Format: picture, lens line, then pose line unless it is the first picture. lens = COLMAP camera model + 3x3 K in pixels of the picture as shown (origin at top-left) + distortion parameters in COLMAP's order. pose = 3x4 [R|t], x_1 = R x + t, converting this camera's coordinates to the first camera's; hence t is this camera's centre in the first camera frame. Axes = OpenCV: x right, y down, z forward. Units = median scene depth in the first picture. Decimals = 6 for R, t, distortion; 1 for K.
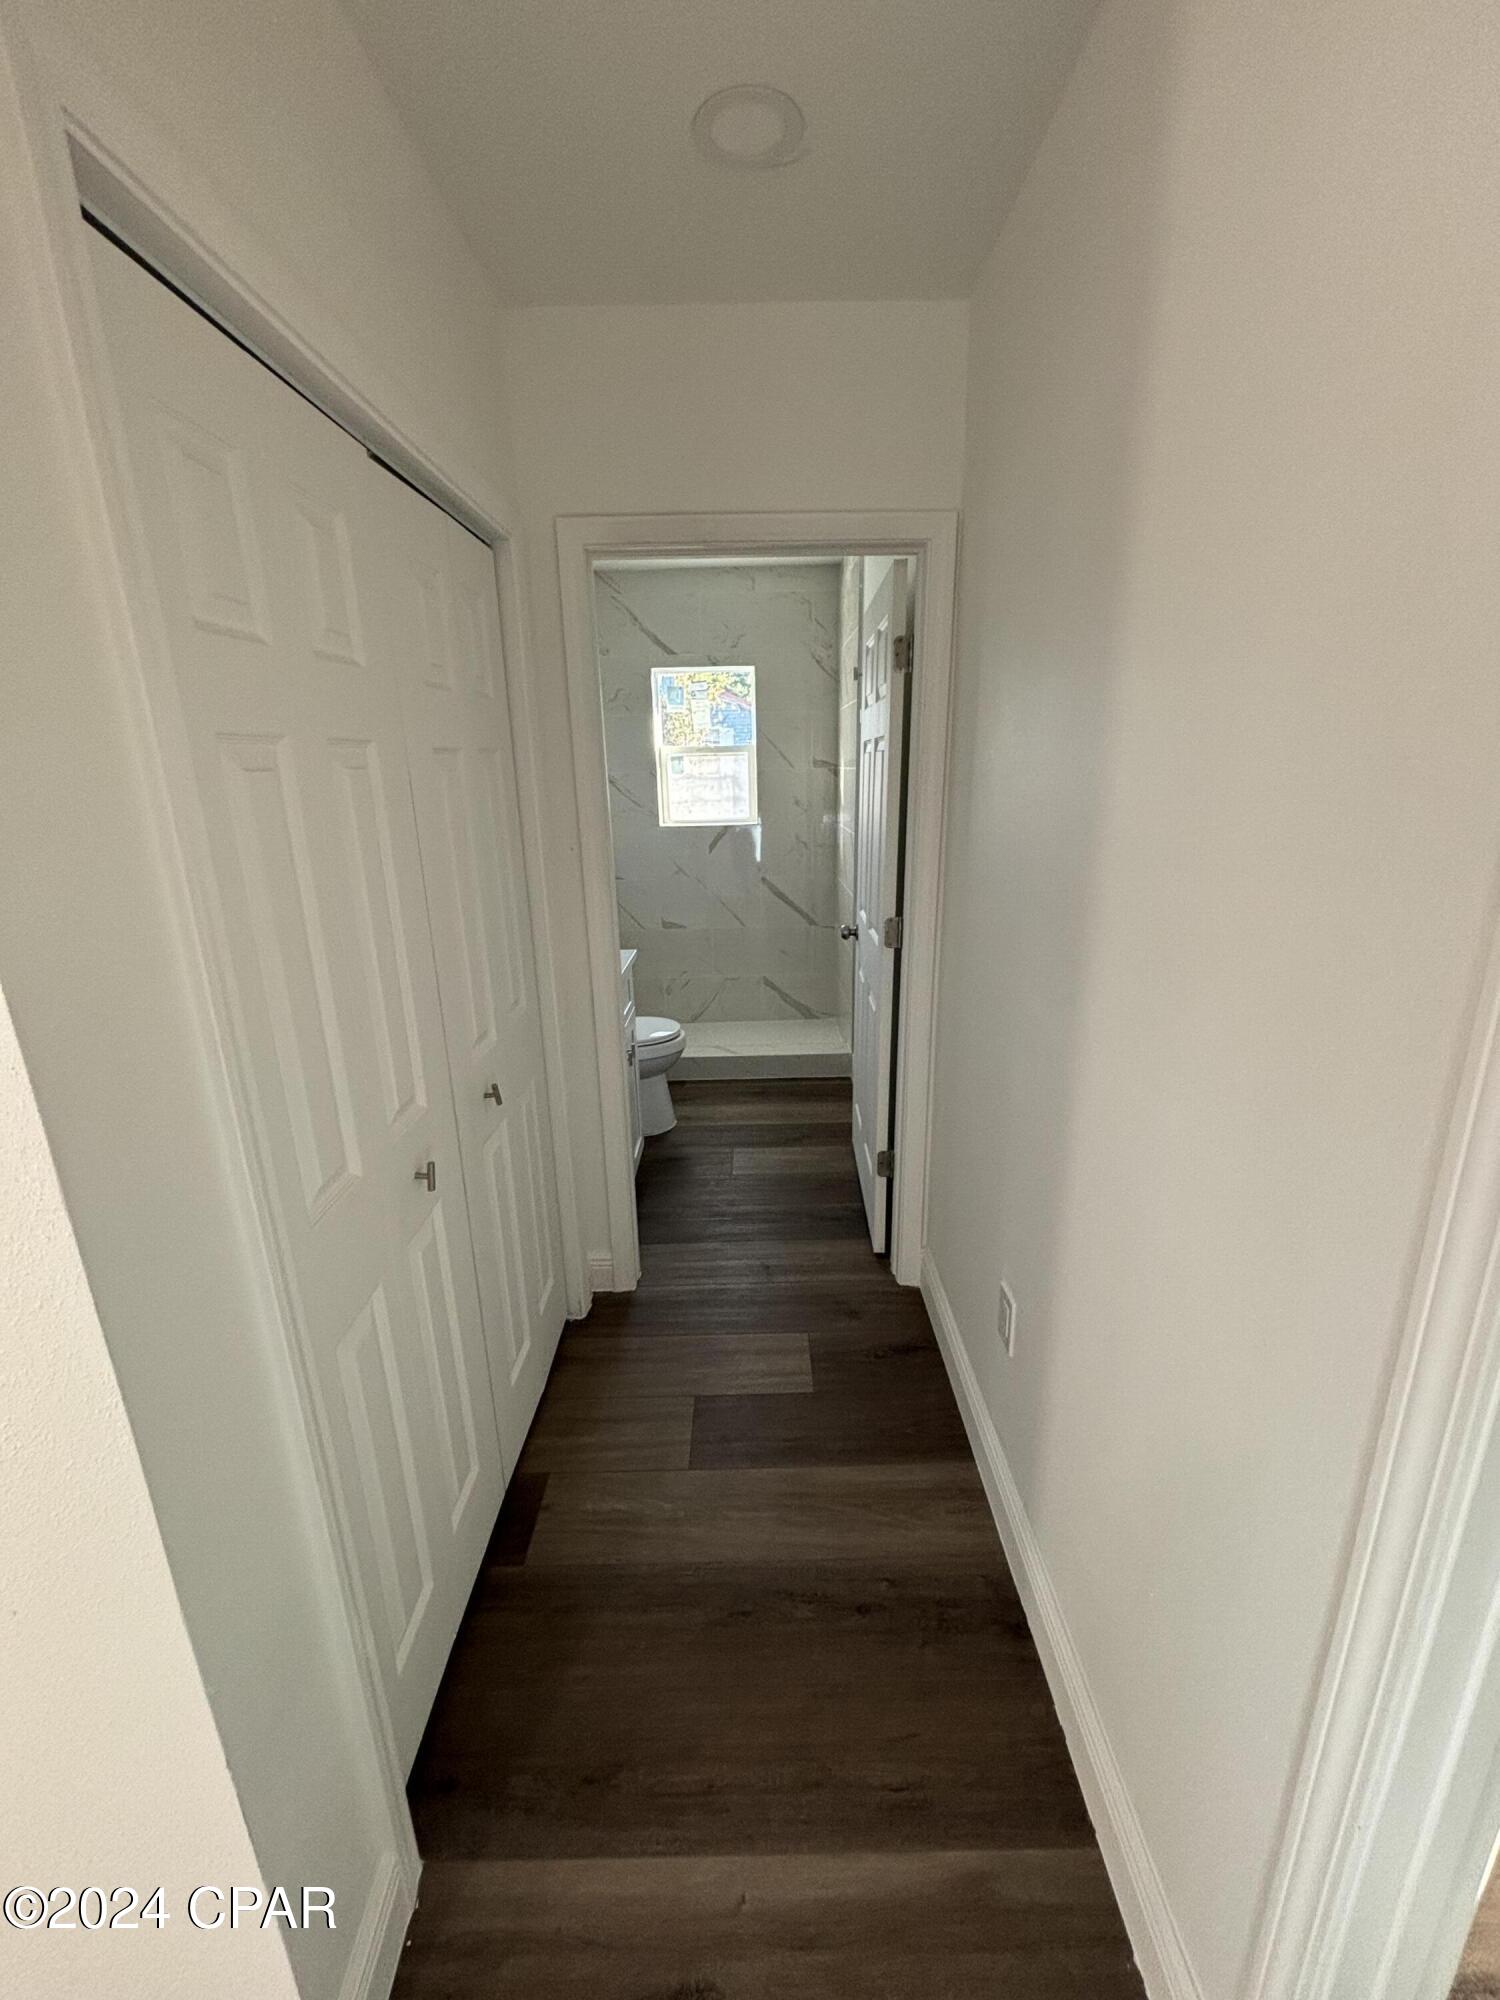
lens RADIAL K [[809.4, 0, 749.5], [0, 809.4, 1000.6], [0, 0, 1]] dist [0.001548, 0.001319]
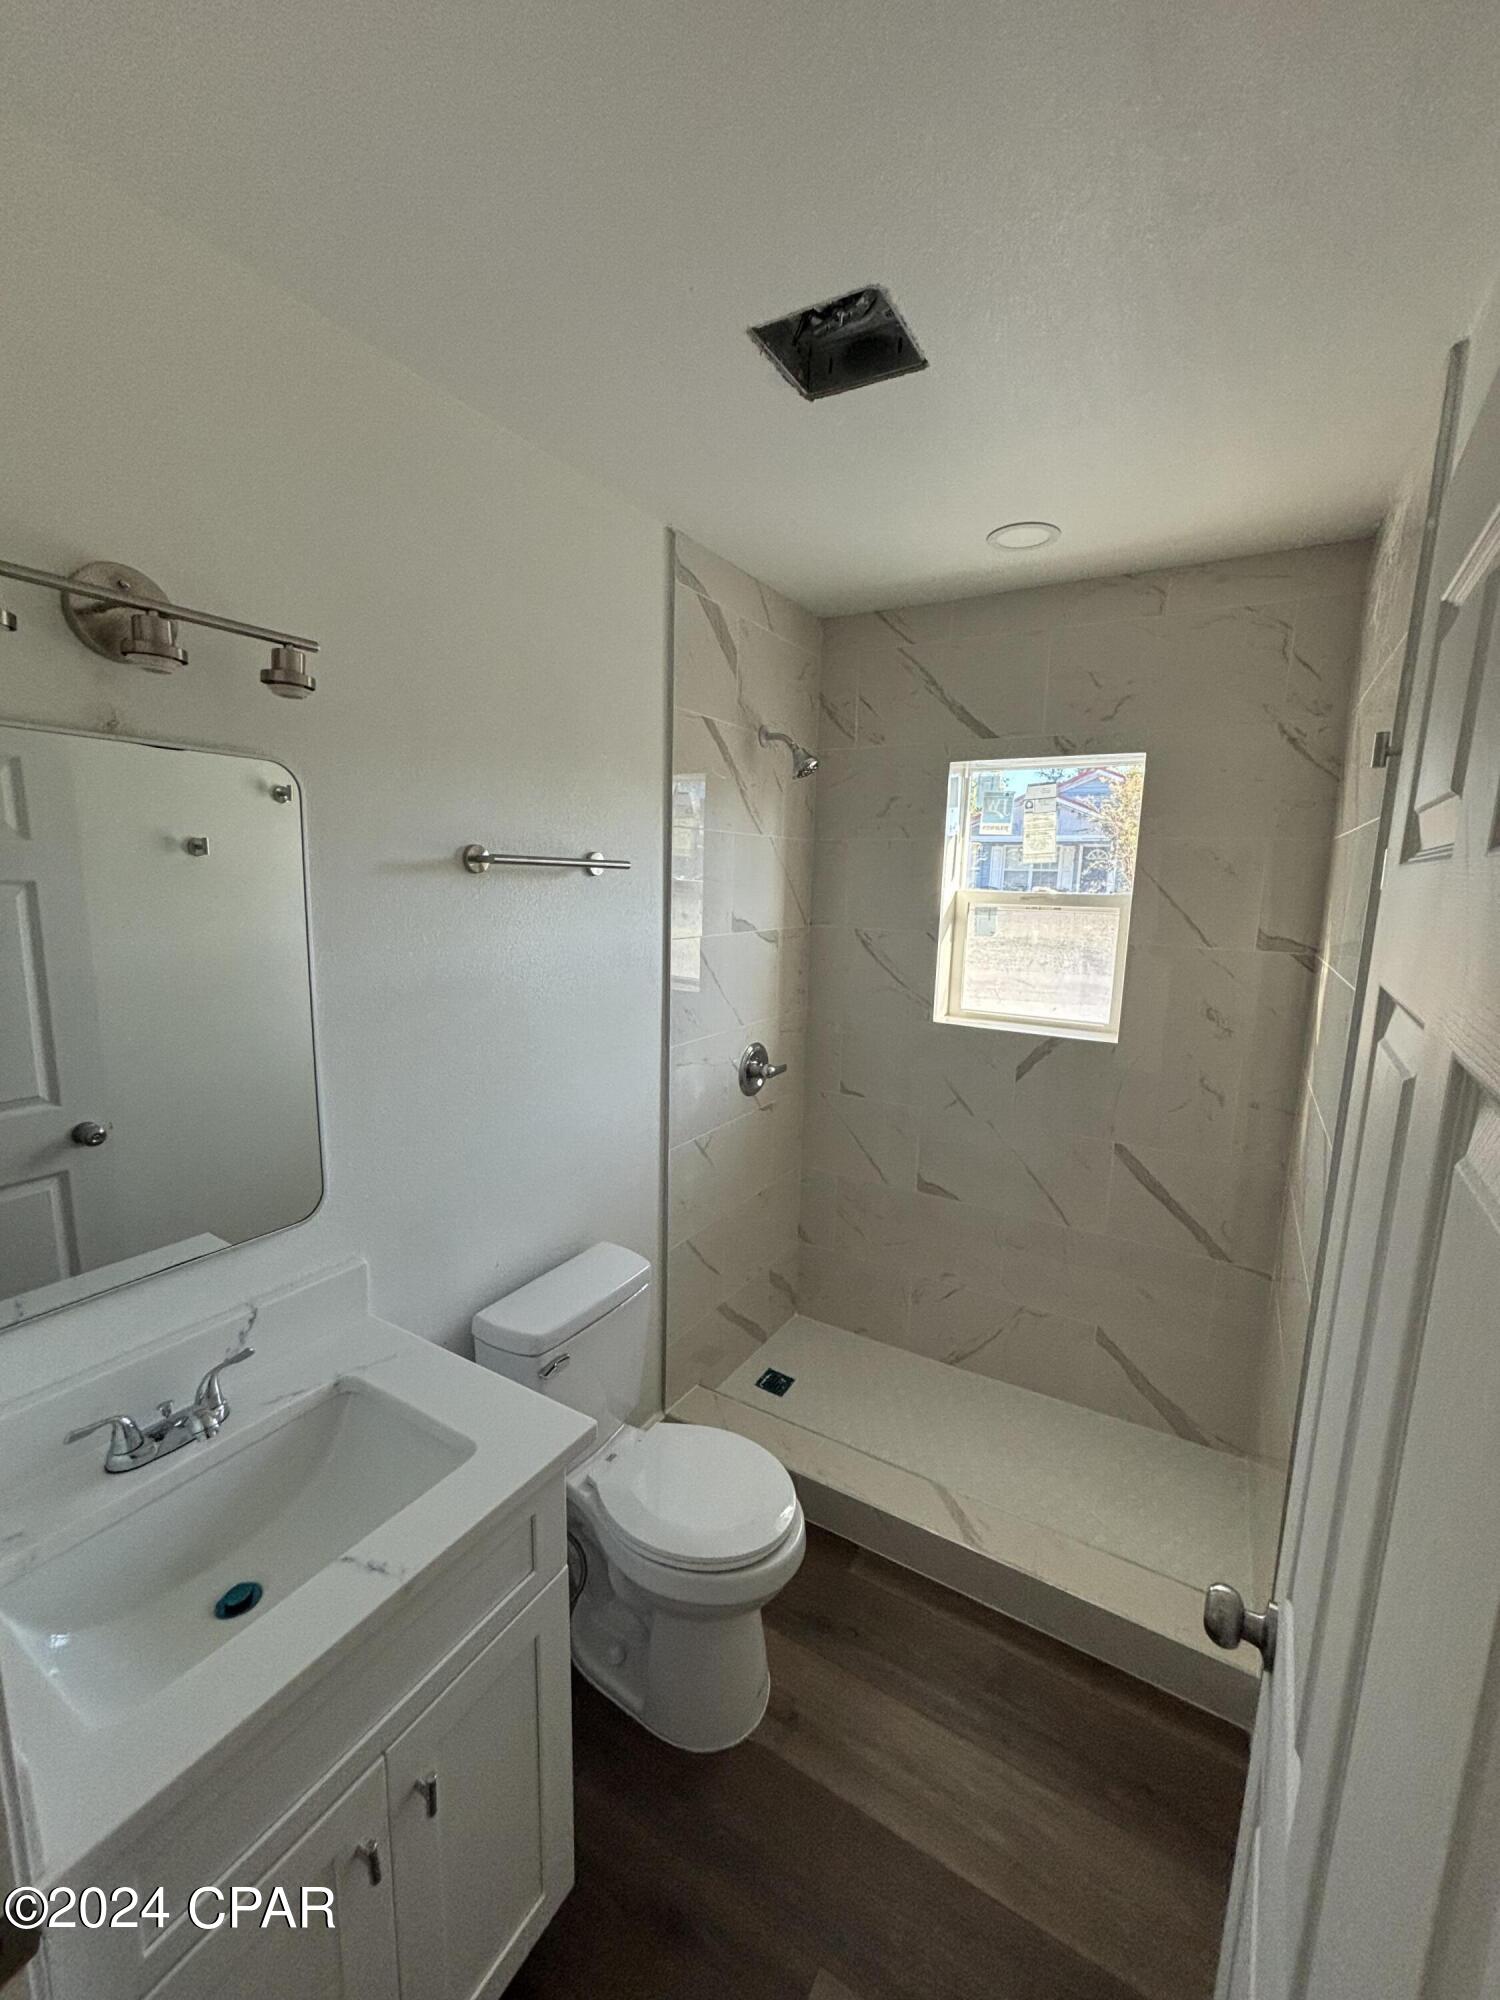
lens RADIAL K [[809.4, 0, 739.9], [0, 809.4, 990.3], [0, 0, 1]] dist [0.001548, 0.001319]
pose [[0.854688, 0.122252, -0.504542, 0.061552], [-0.189675, 0.978223, -0.084281, -0.164129], [0.483251, 0.167734, 0.859263, 0.434175]]
